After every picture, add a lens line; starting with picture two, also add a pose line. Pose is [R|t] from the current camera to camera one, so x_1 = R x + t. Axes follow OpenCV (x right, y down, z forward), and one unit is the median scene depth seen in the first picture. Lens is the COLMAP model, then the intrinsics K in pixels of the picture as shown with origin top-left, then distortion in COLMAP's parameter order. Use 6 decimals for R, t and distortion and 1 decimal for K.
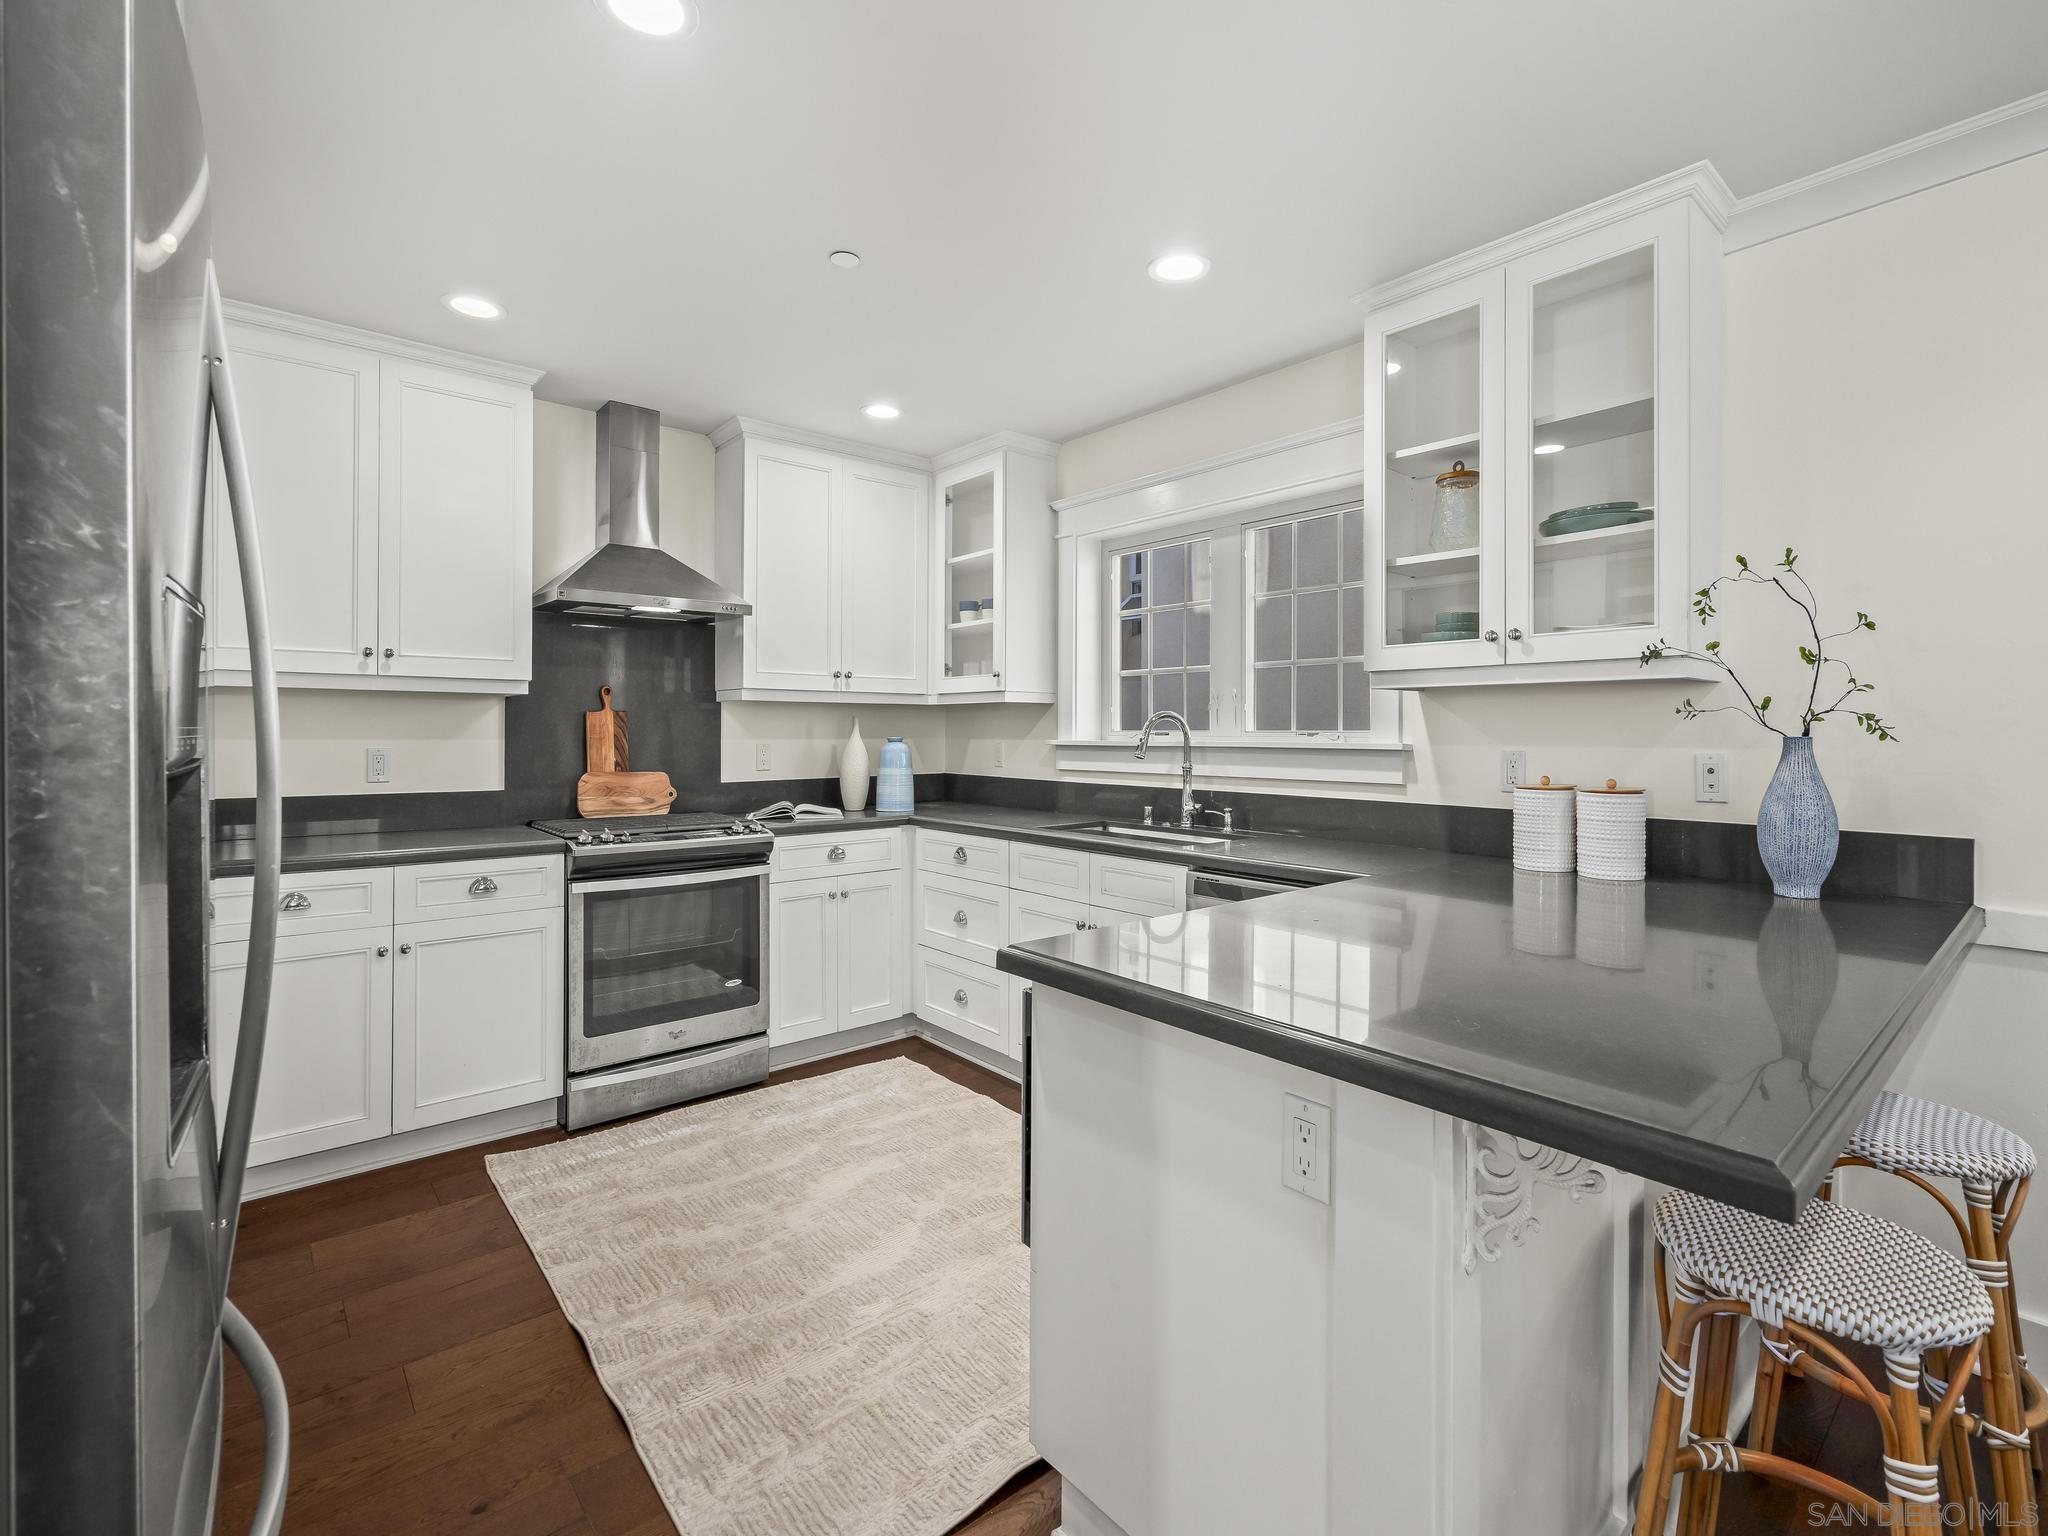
lens RADIAL K [[932.6, 0, 1020.7], [0, 932.6, 725.0], [0, 0, 1]] dist [-0.002237, 0.000384]
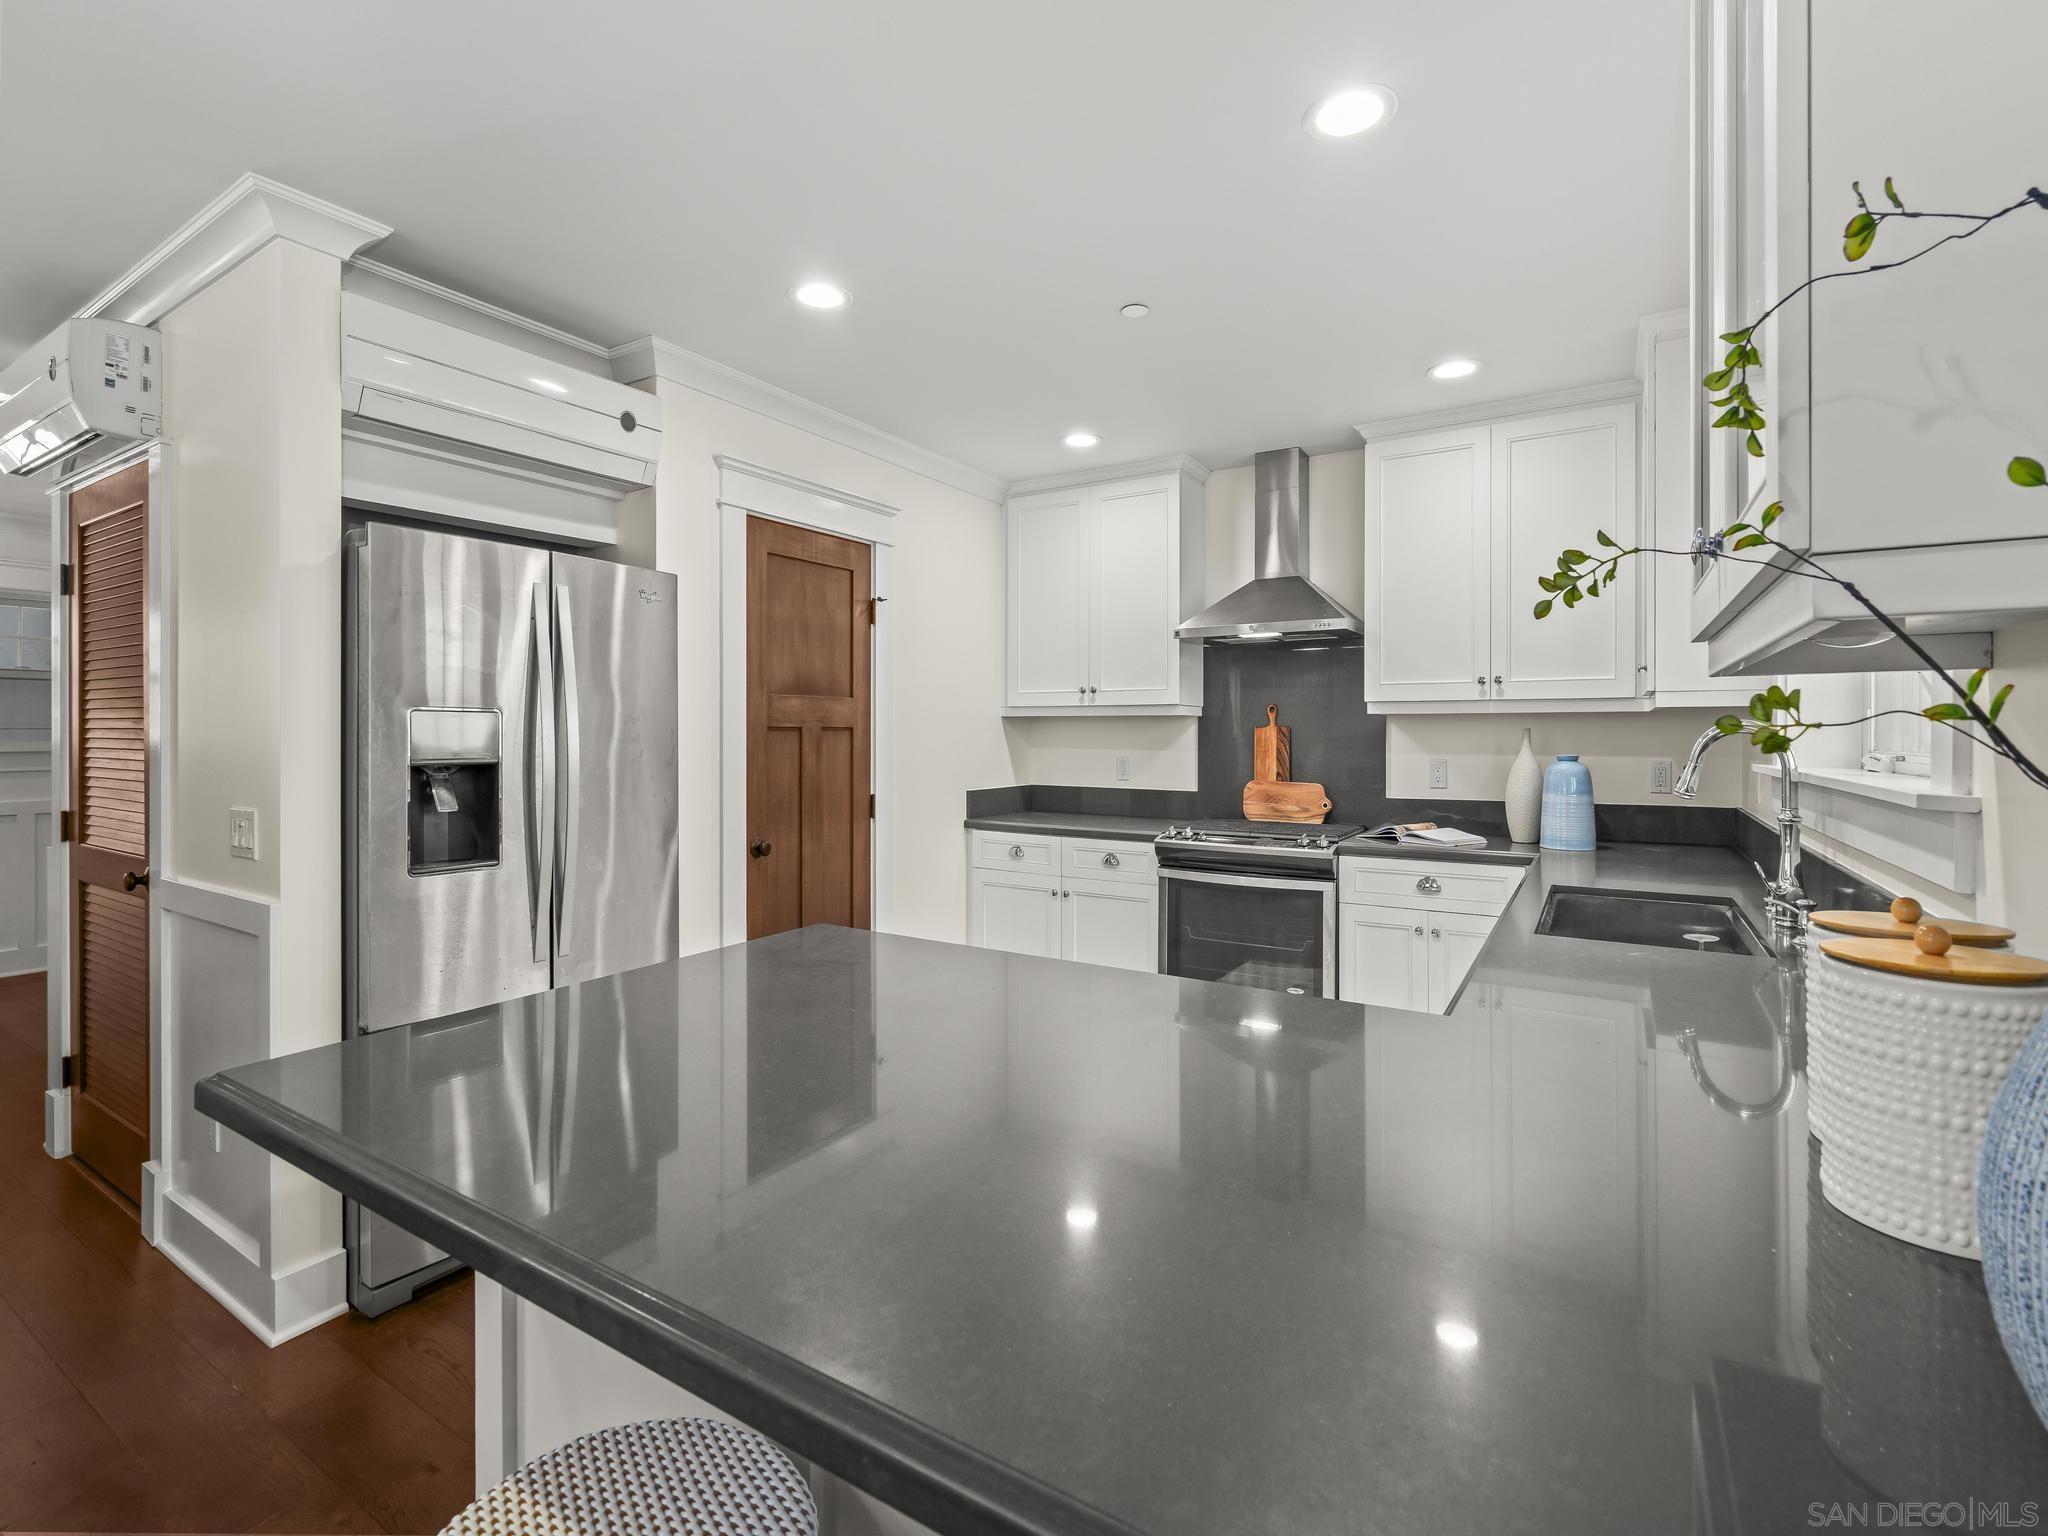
lens RADIAL K [[932.6, 0, 1020.7], [0, 932.6, 725.0], [0, 0, 1]] dist [-0.002237, 0.000384]
pose [[0.305025, -0.012330, -0.952265, 0.584379], [0.004937, 0.999923, -0.011366, -0.006485], [0.952332, -0.001234, 0.305062, 0.400852]]
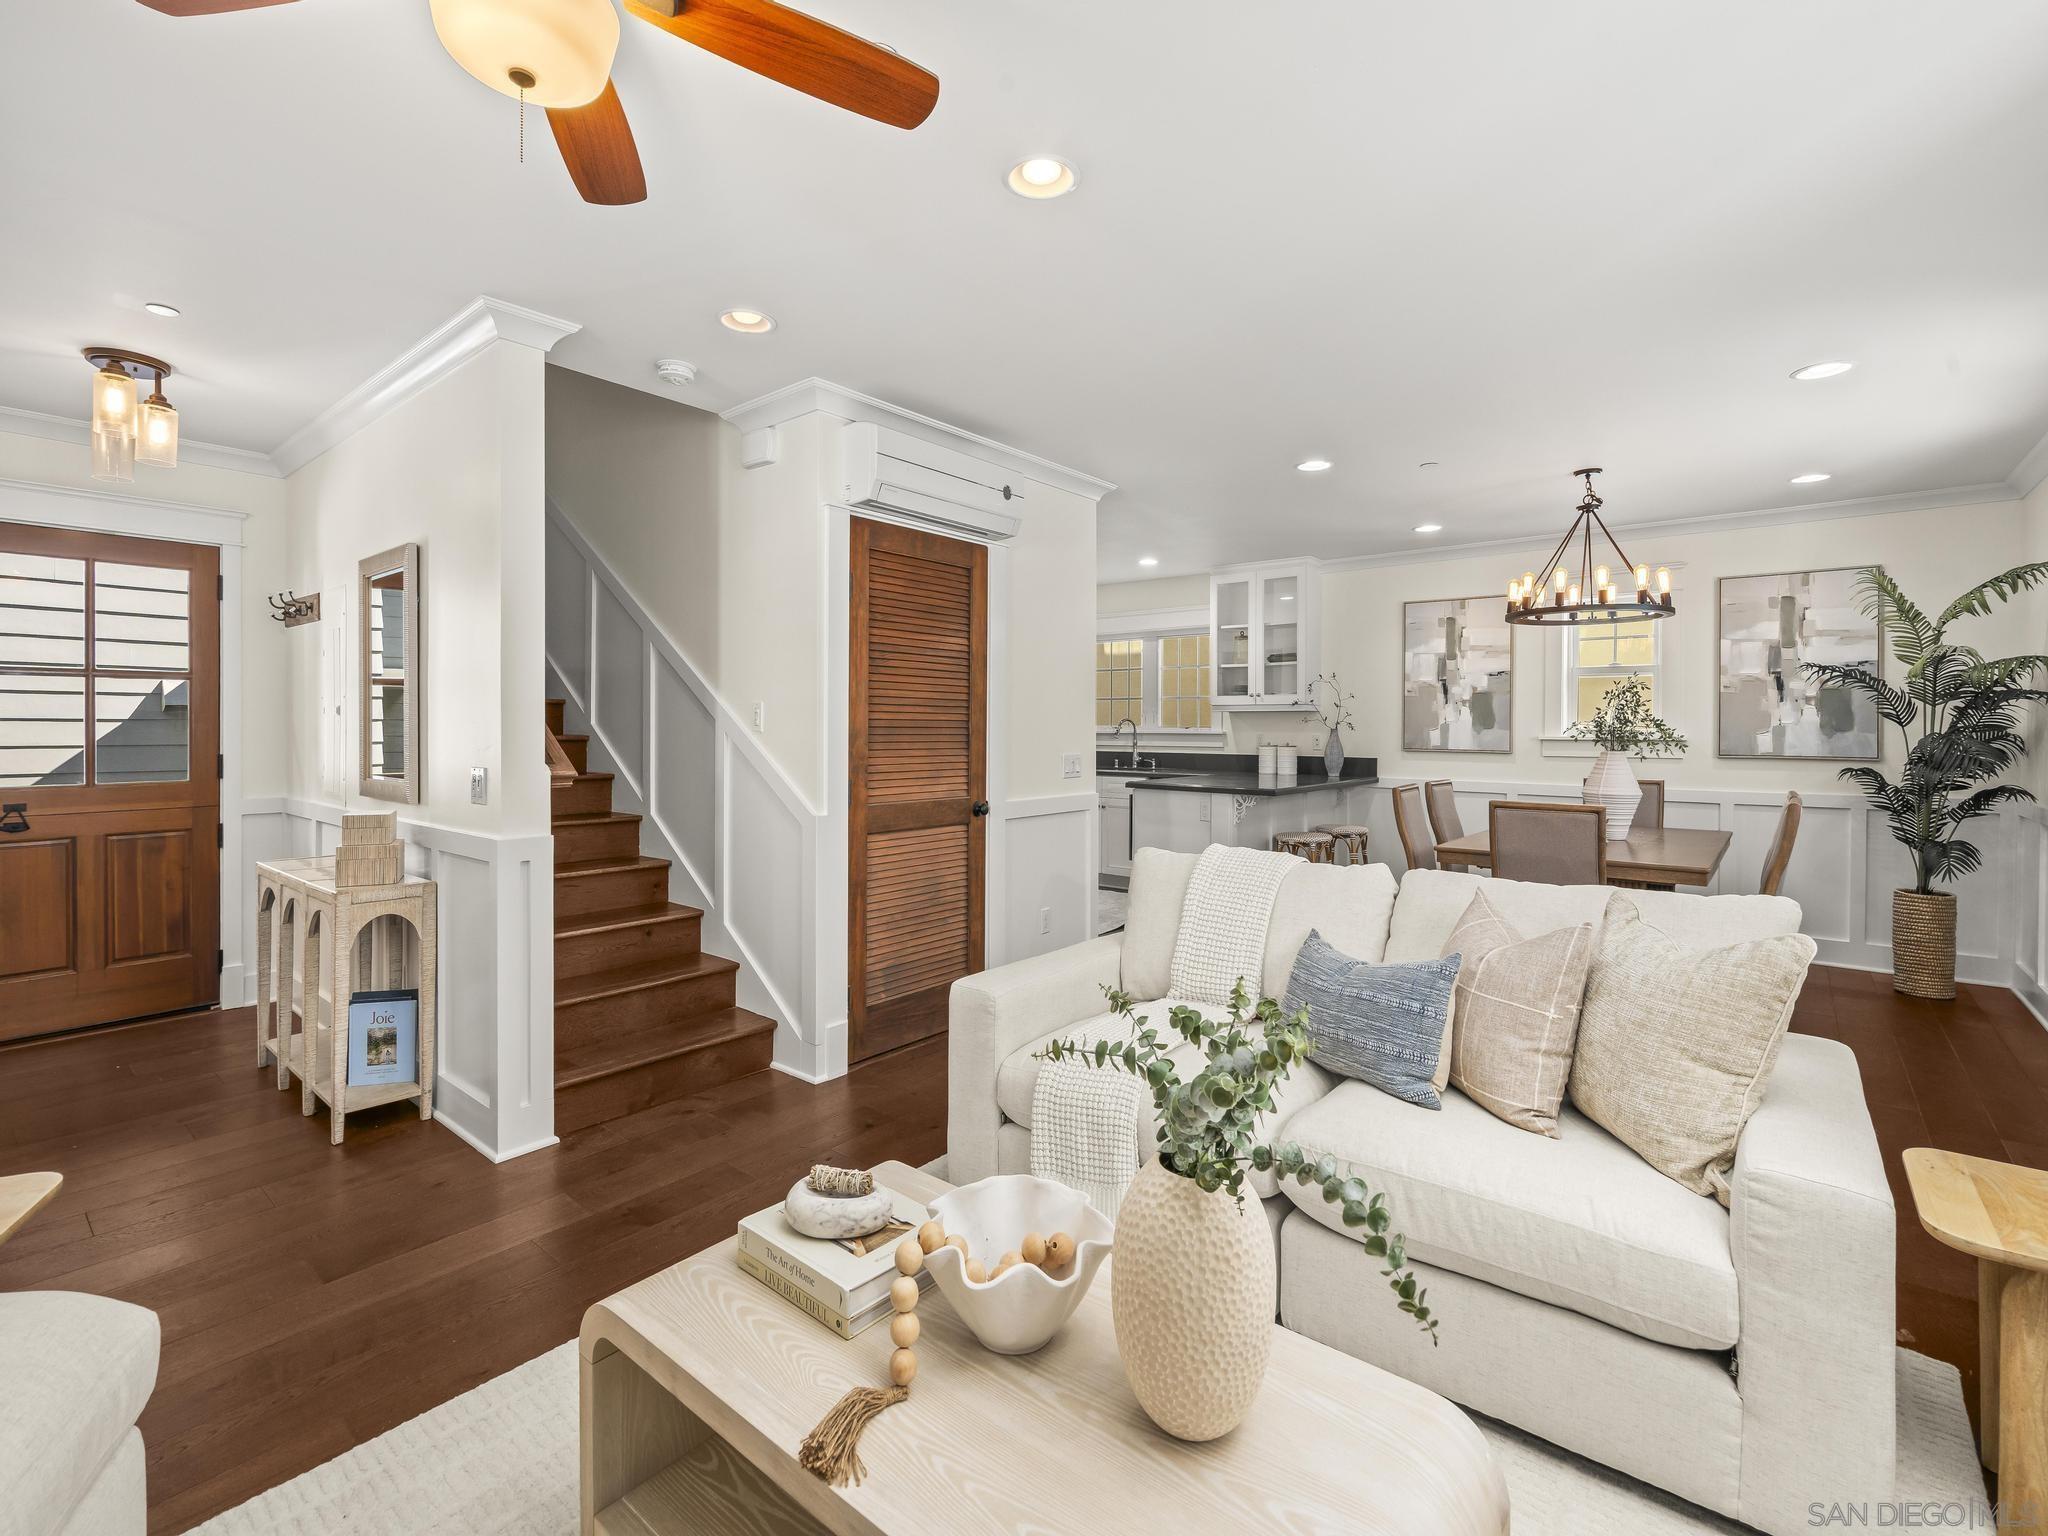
lens RADIAL K [[932.6, 0, 1020.7], [0, 932.6, 725.0], [0, 0, 1]] dist [-0.002237, 0.000384]
pose [[0.984569, -0.003038, 0.174971, -0.521996], [0.001266, 0.999947, 0.010240, -0.022560], [-0.174993, -0.009860, 0.984520, -1.271619]]
